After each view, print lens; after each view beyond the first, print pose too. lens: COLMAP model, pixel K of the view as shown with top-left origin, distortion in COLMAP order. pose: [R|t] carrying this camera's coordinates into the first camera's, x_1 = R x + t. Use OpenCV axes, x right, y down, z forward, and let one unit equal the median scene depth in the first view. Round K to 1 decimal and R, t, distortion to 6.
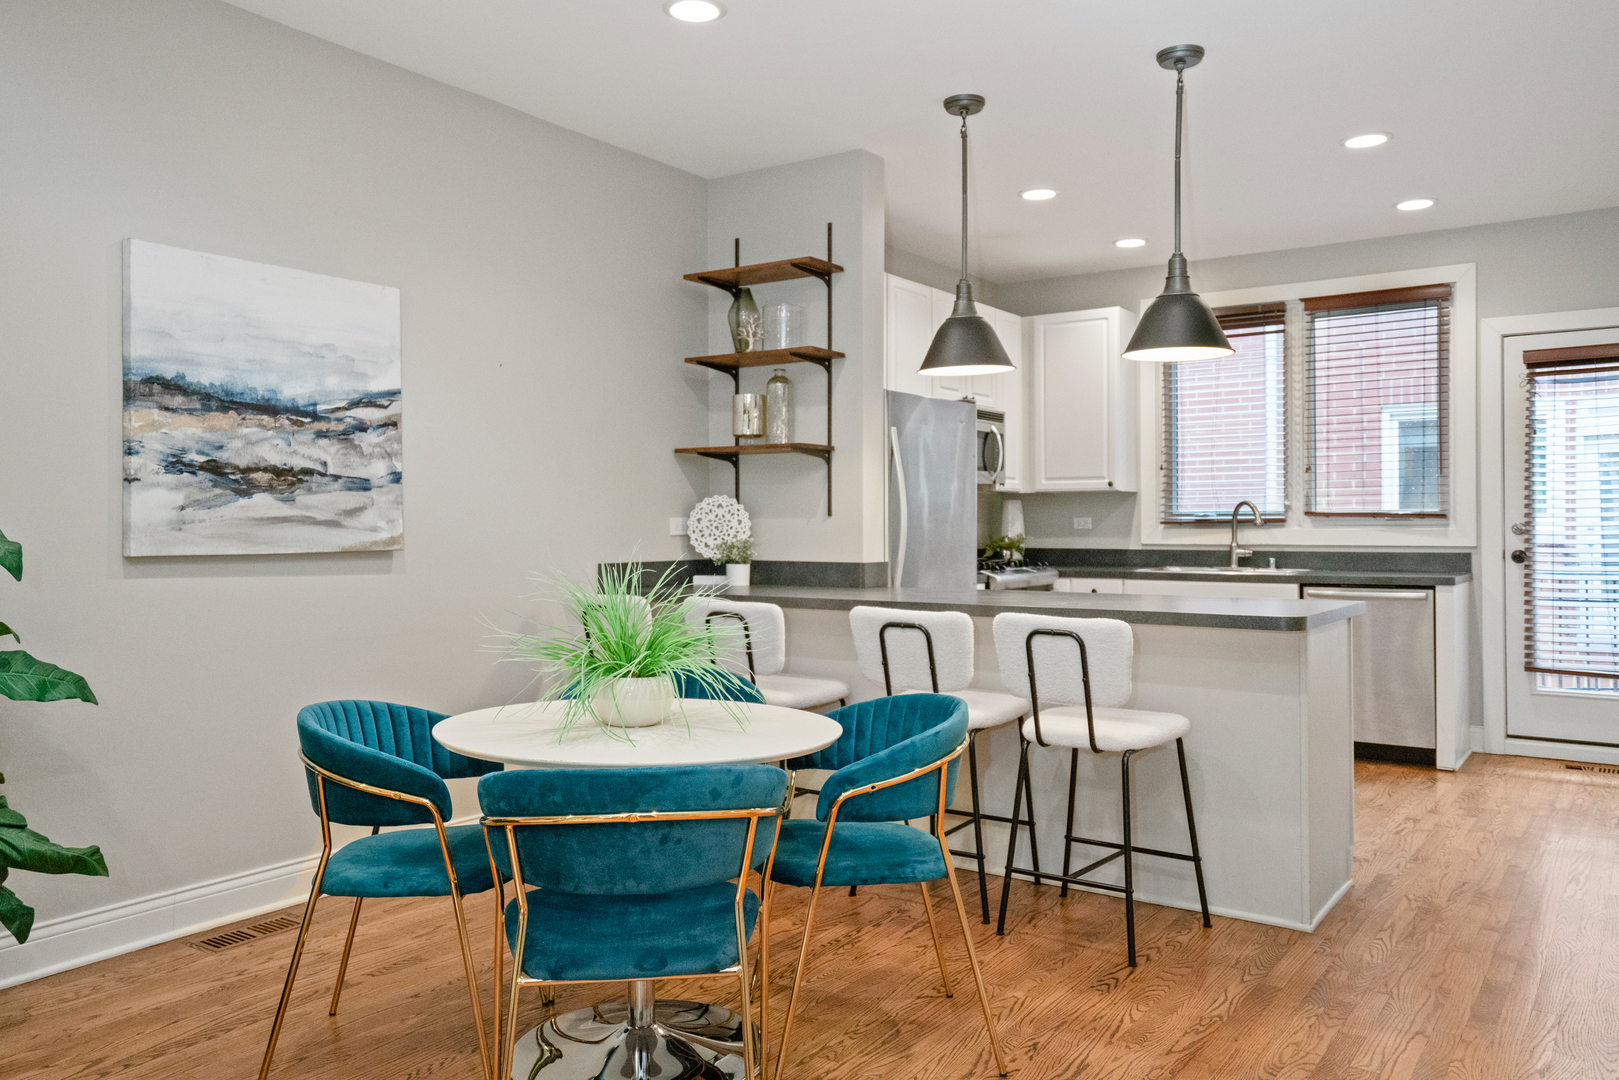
lens RADIAL K [[1227.5, 0, 800.3], [0, 1227.5, 512.8], [0, 0, 1]] dist [-0.000134, 0.043804]
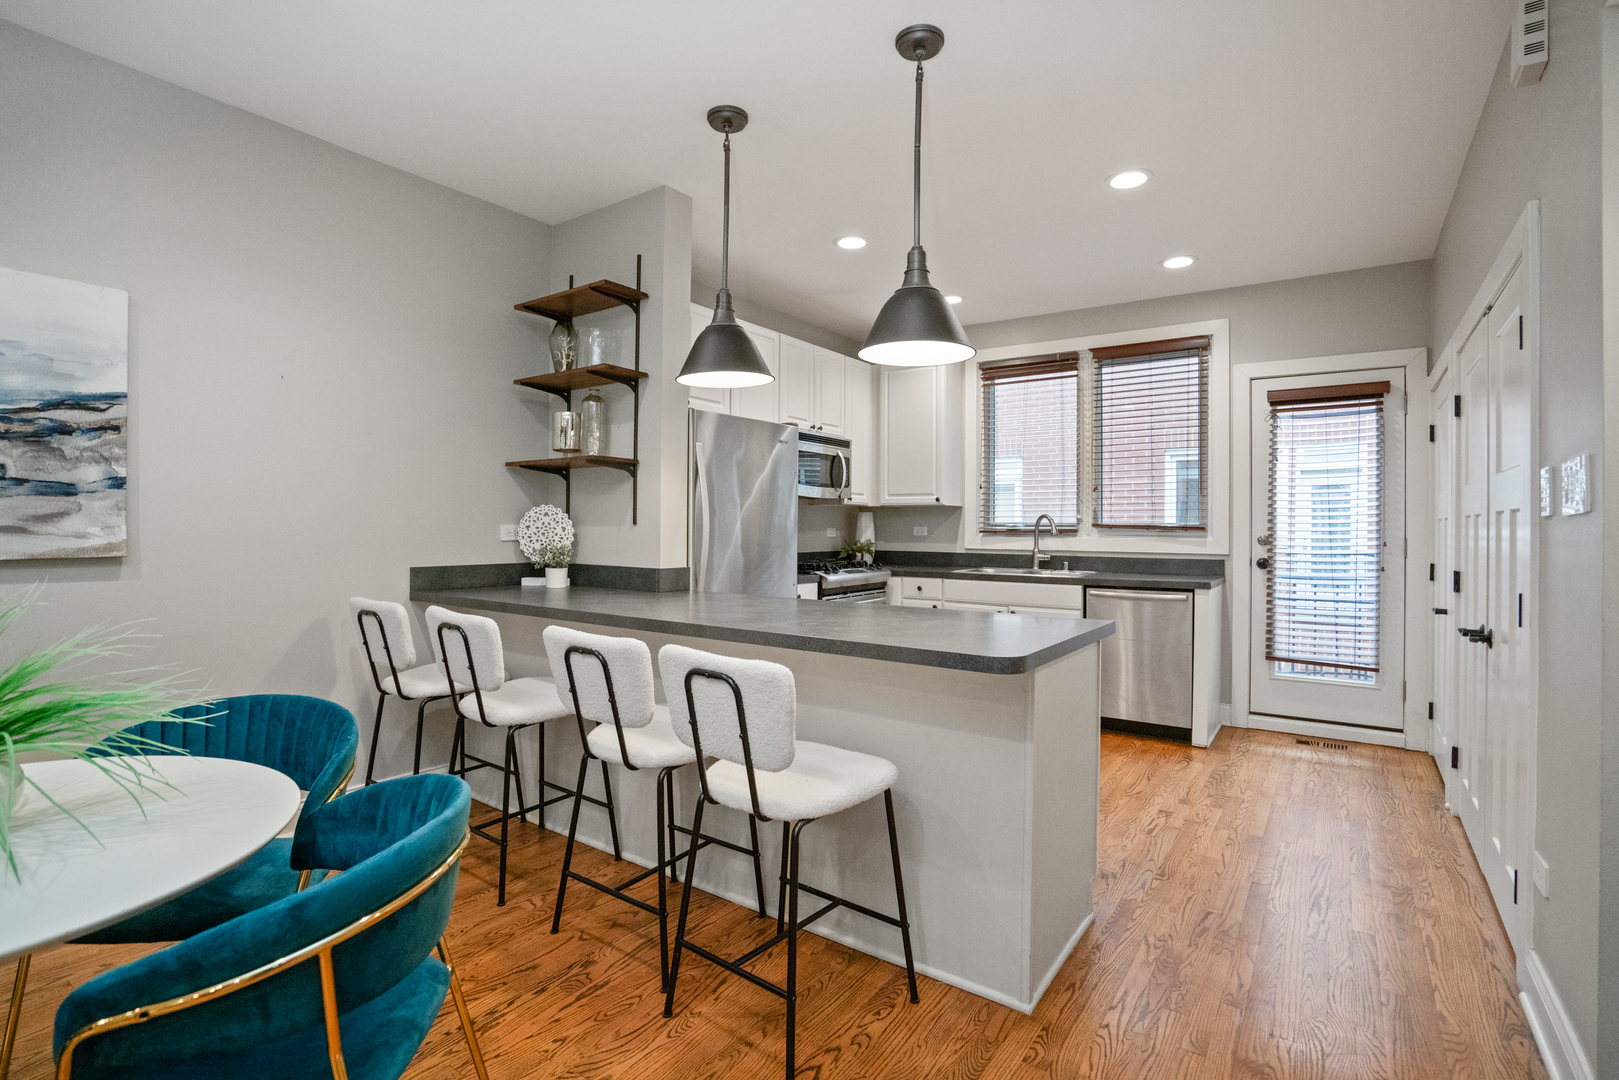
lens RADIAL K [[763.9, 0, 807.8], [0, 763.9, 523.3], [0, 0, 1]] dist [-0.067568, 0.030290]
pose [[0.999915, 0.009222, -0.009269, 0.174493], [-0.009178, 0.999946, 0.004793, -0.003270], [0.009313, -0.004708, 0.999946, 0.319798]]
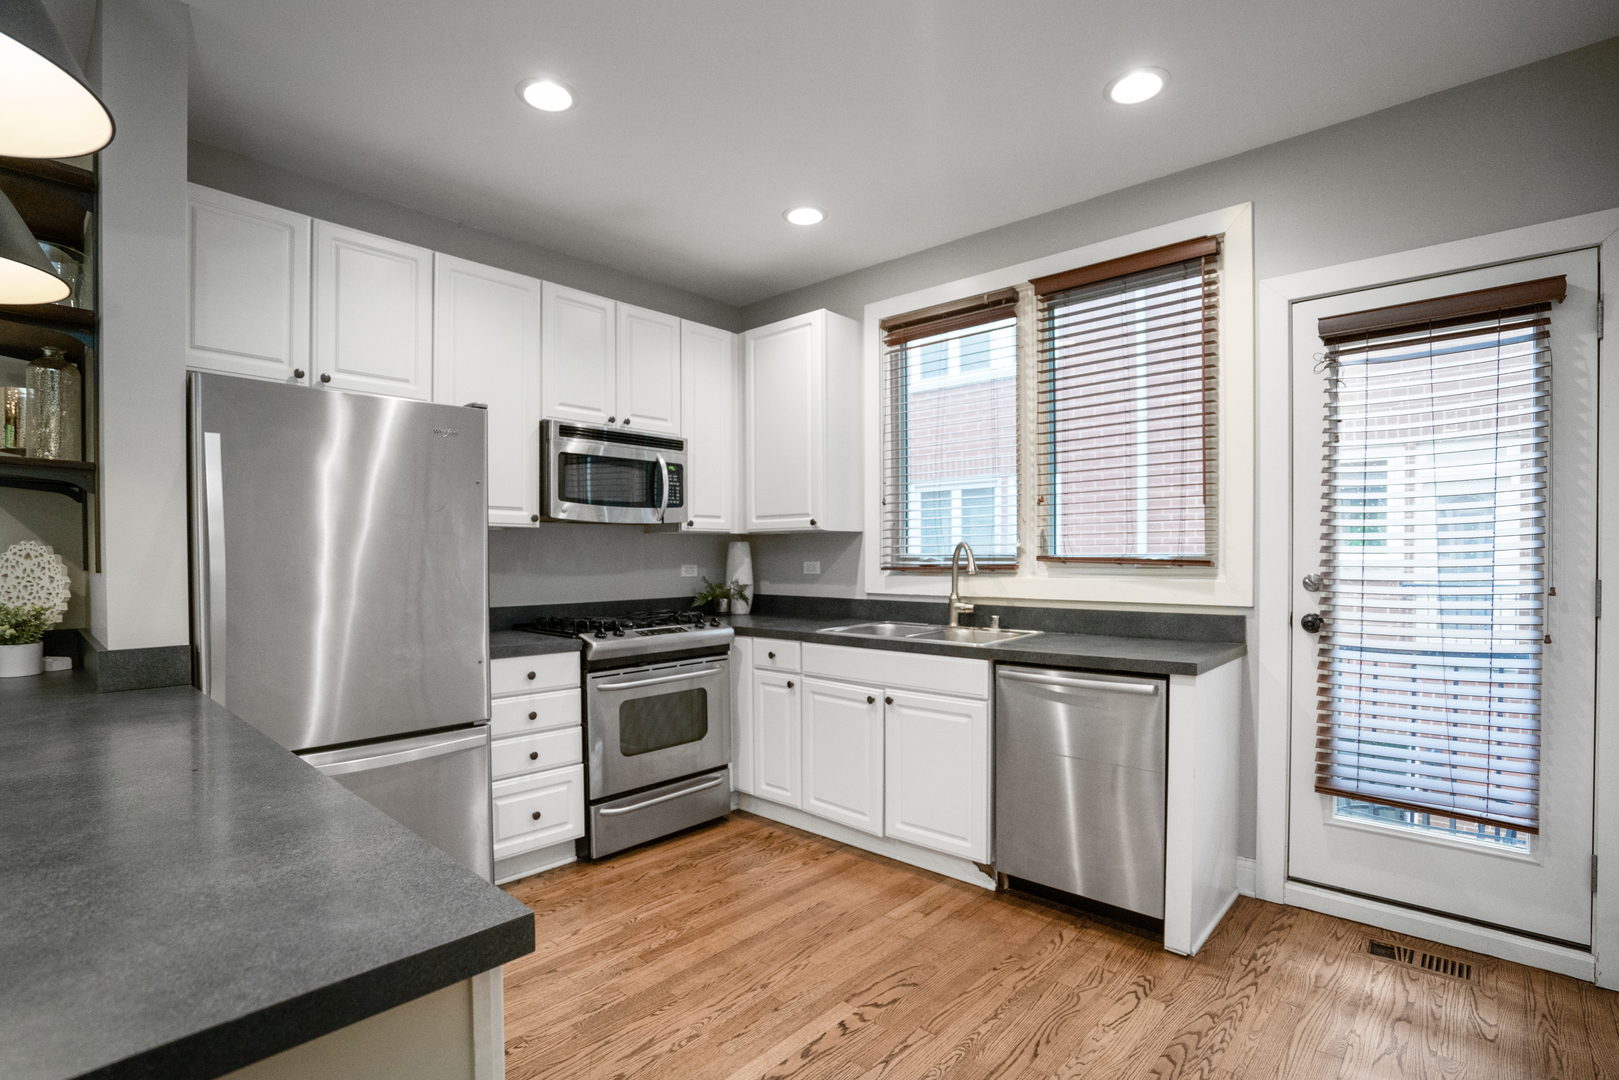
lens RADIAL K [[767.5, 0, 792.4], [0, 767.5, 568.2], [0, 0, 1]] dist [-0.064186, 0.022011]
pose [[0.990032, -0.000449, -0.140844, 0.417148], [0.004080, 0.999667, 0.025492, -0.007838], [0.140785, -0.025813, 0.989704, 0.646227]]
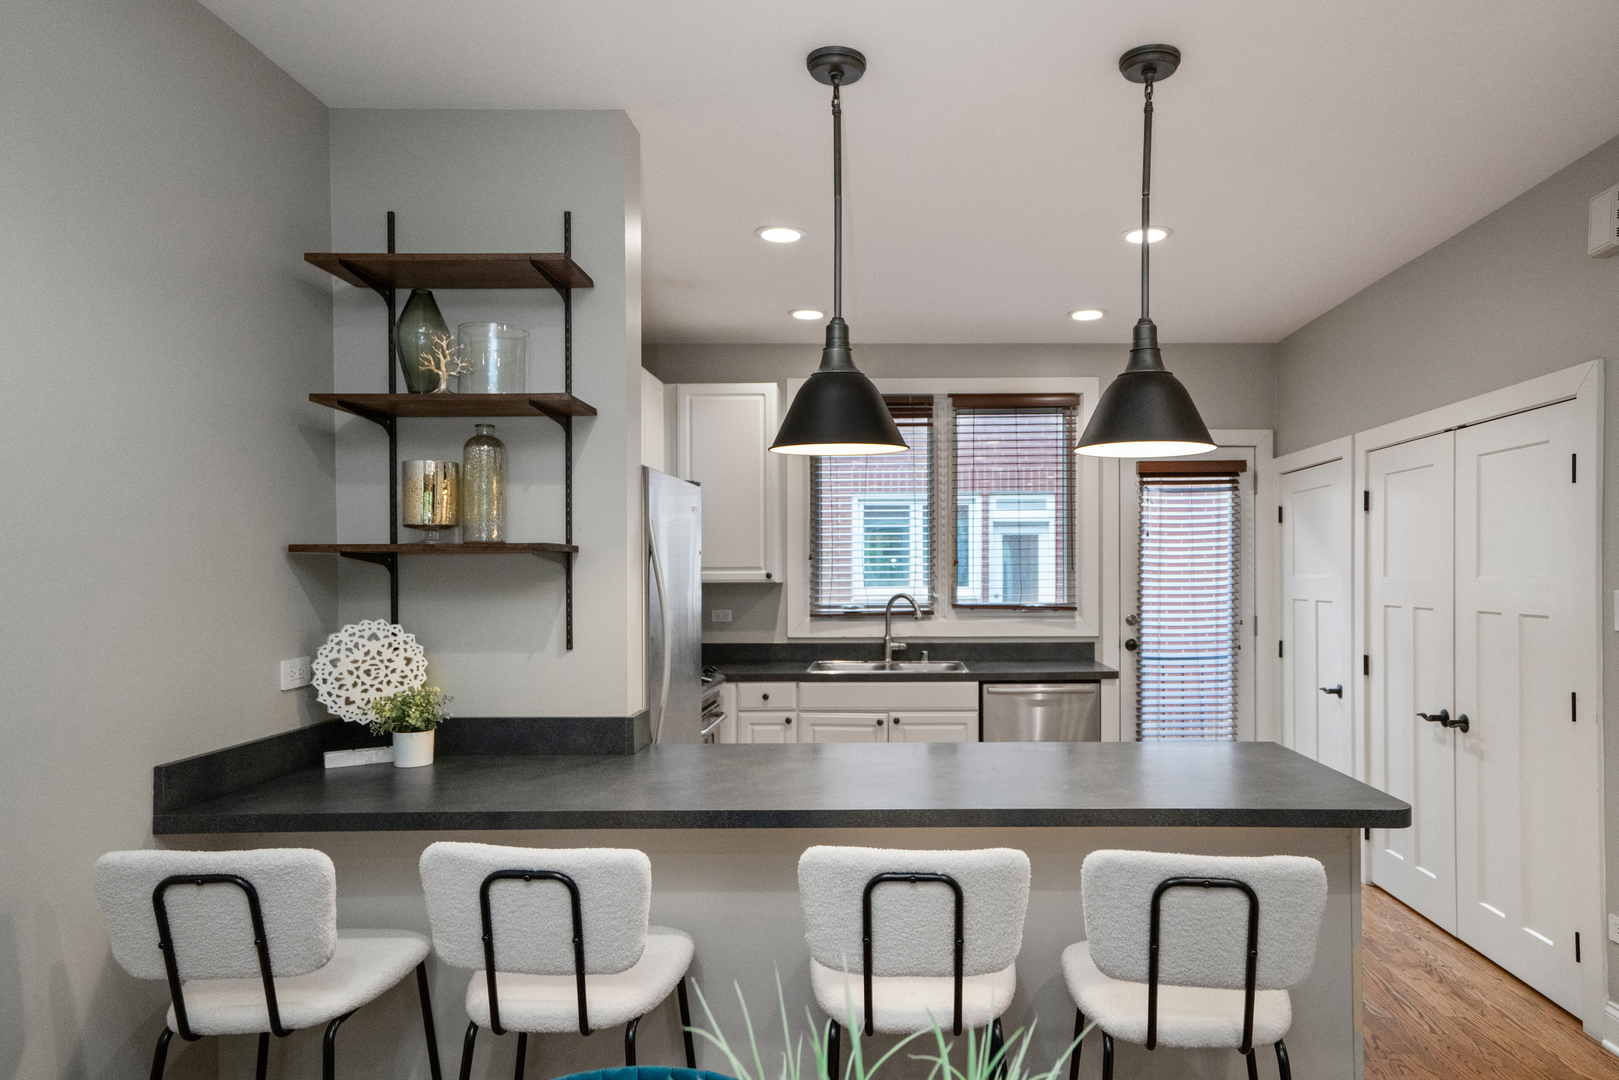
lens RADIAL K [[1030.2, 0, 902.6], [0, 1030.2, 578.6], [0, 0, 1]] dist [0.006476, 0.002136]
pose [[0.818565, -0.005229, 0.574390, -0.144853], [-0.003140, 0.999903, 0.013577, -0.042899], [-0.574405, -0.012918, 0.818469, 0.416267]]
